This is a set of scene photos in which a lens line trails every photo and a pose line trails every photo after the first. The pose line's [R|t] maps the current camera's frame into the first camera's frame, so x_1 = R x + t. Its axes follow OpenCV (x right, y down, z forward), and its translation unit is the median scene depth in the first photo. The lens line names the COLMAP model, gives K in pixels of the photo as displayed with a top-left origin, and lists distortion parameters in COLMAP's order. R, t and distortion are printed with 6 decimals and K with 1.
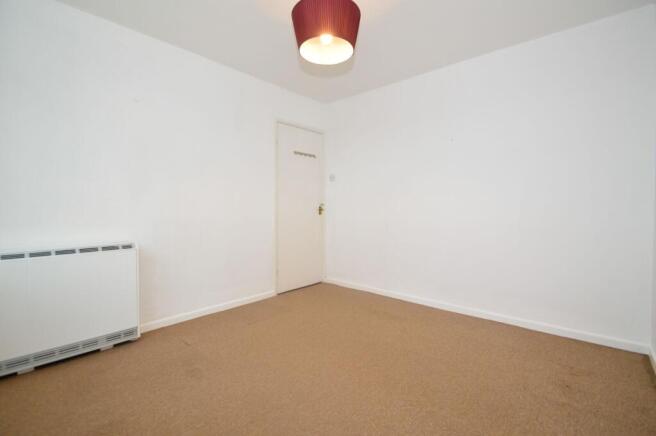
lens RADIAL K [[290.8, 0, 323.6], [0, 290.8, 216.3], [0, 0, 1]] dist [-0.000871, -0.013252]
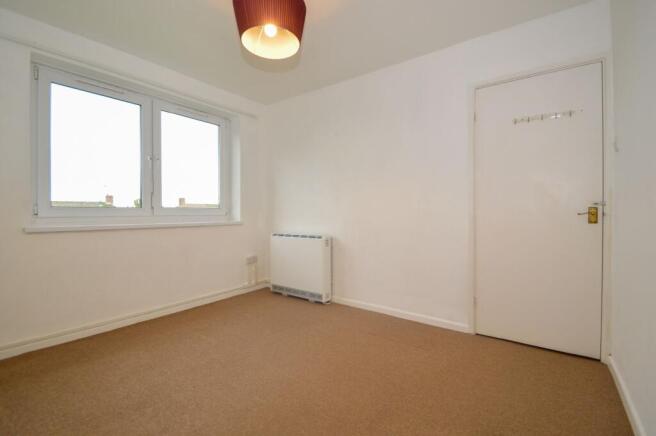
lens RADIAL K [[290.8, 0, 323.6], [0, 290.8, 216.3], [0, 0, 1]] dist [-0.000871, -0.013252]
pose [[0.087697, 0.015438, -0.996028, 0.531919], [-0.028360, 0.999513, 0.012995, -0.014897], [0.995743, 0.027108, 0.088092, 0.596133]]
